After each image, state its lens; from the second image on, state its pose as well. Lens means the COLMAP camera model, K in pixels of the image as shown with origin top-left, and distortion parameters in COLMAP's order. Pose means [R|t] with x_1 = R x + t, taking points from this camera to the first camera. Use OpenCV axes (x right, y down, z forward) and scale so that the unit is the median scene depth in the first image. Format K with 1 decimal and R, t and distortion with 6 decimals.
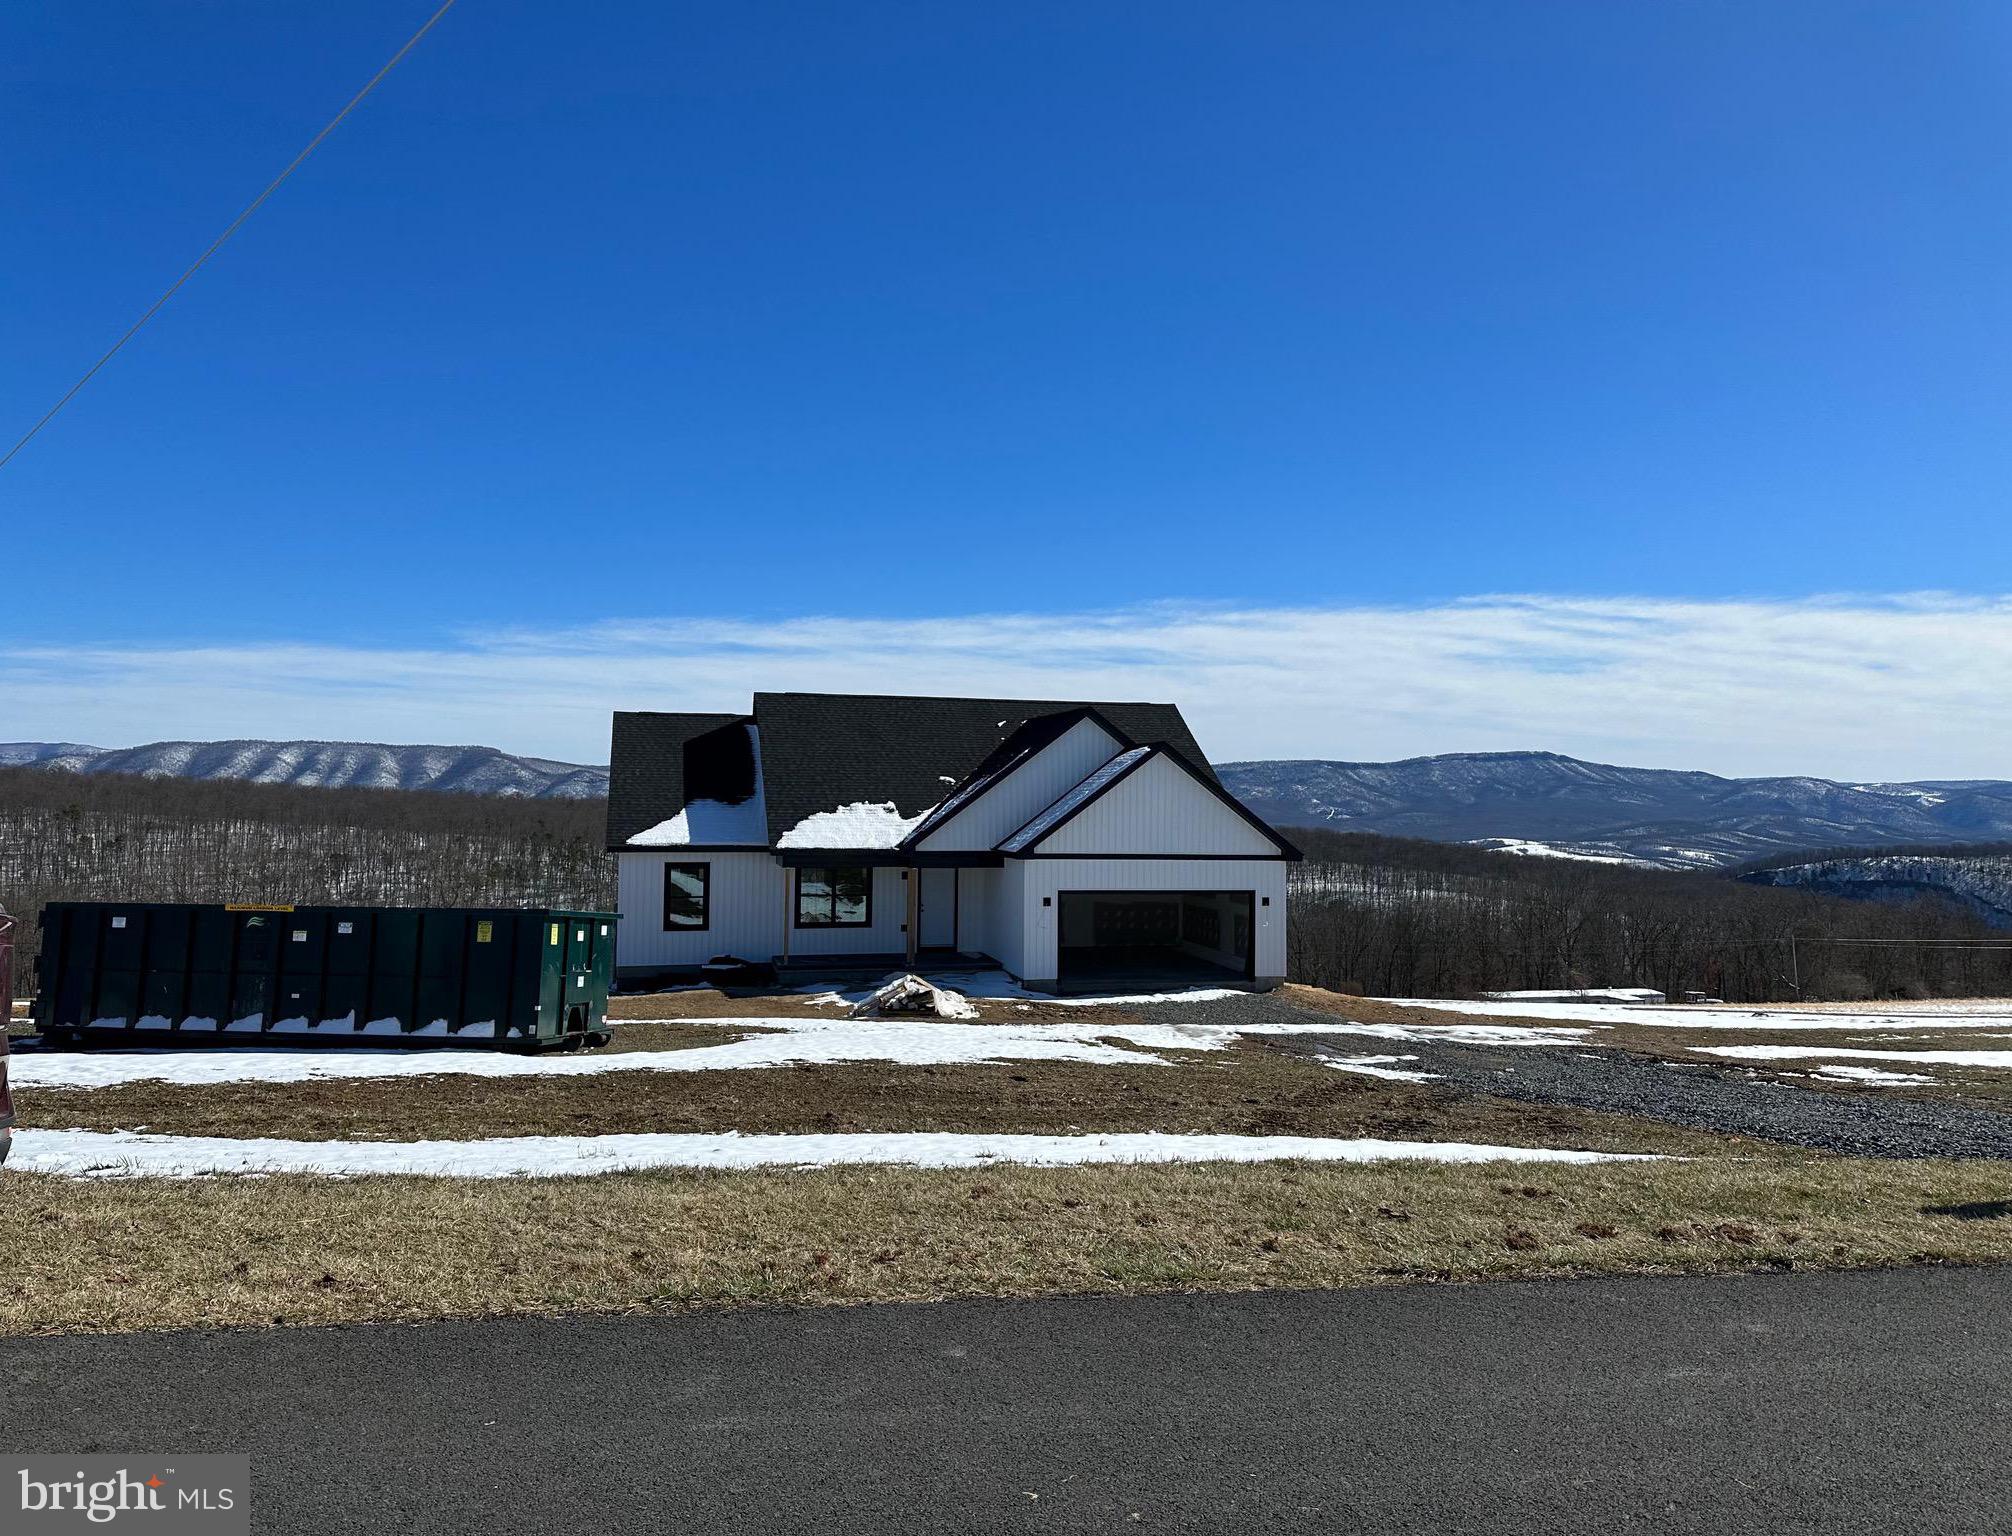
lens RADIAL K [[1423.9, 0, 981.1], [0, 1423.9, 745.2], [0, 0, 1]] dist [0.051698, -0.035492]
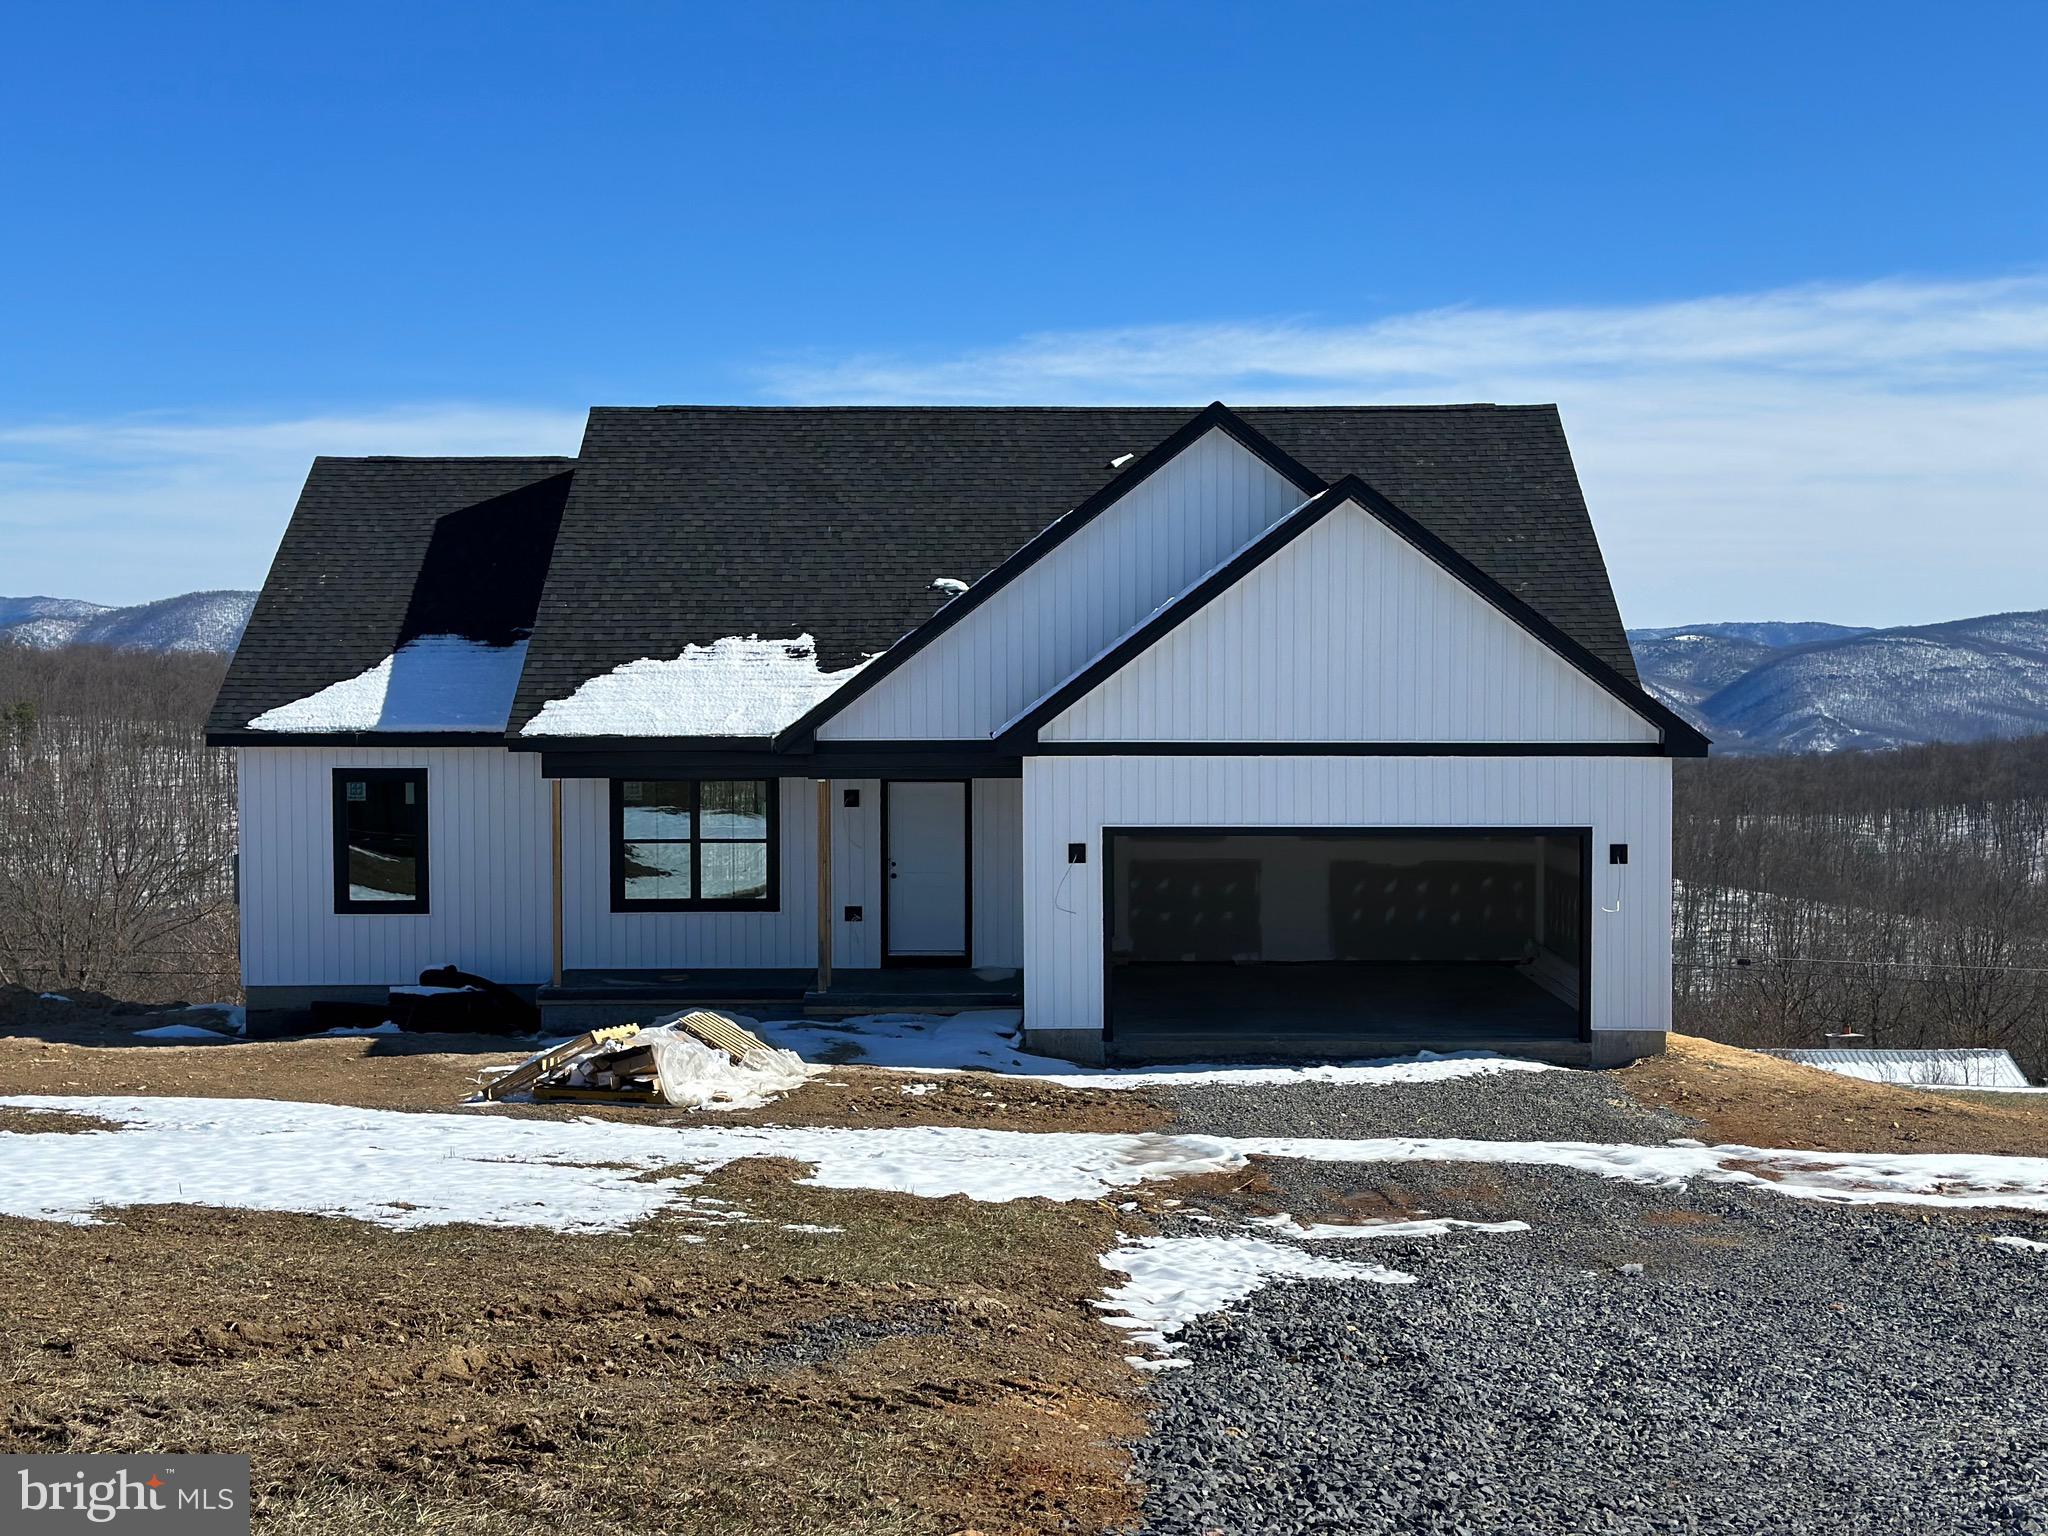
lens RADIAL K [[2882.1, 0, 1044.6], [0, 2882.1, 763.5], [0, 0, 1]] dist [-0.053842, 0.000000]
pose [[0.974287, -0.005394, -0.225245, 0.223479], [0.020365, 0.997730, 0.064194, 0.024922], [0.224387, -0.067130, 0.972185, 0.139208]]
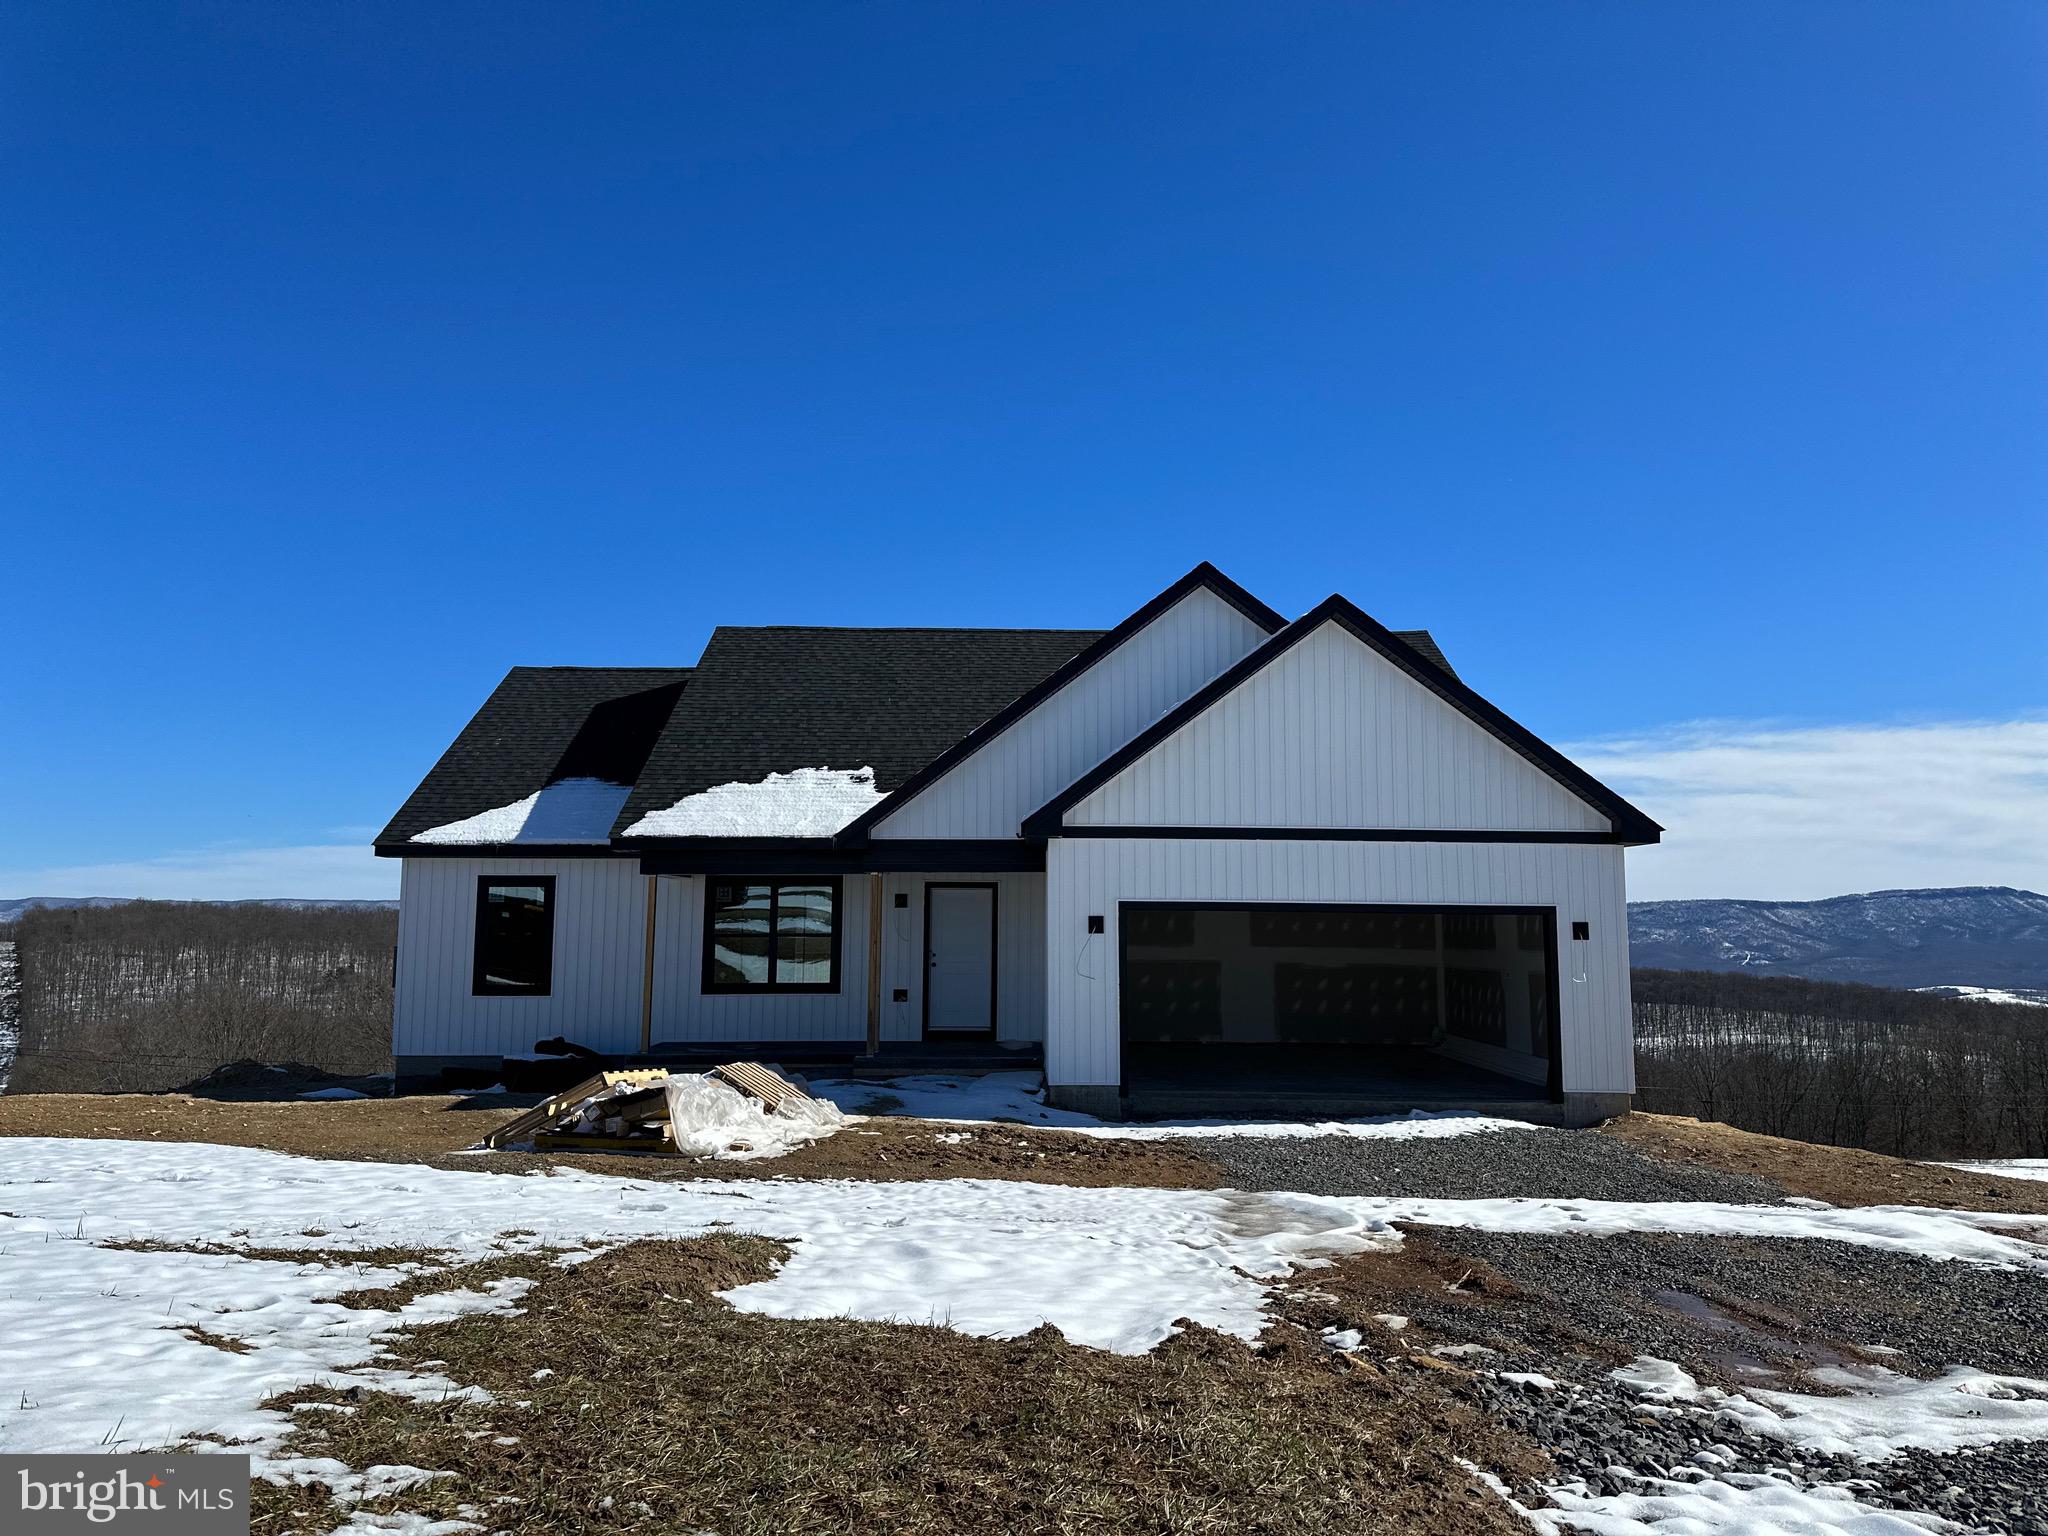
lens RADIAL K [[1435.6, 0, 1031.3], [0, 1435.6, 750.9], [0, 0, 1]] dist [0.033395, -0.040808]
pose [[0.976813, -0.033409, -0.211470, 0.124152], [0.013080, 0.995217, -0.096809, 0.093325], [0.213692, 0.091798, 0.972578, 0.487830]]
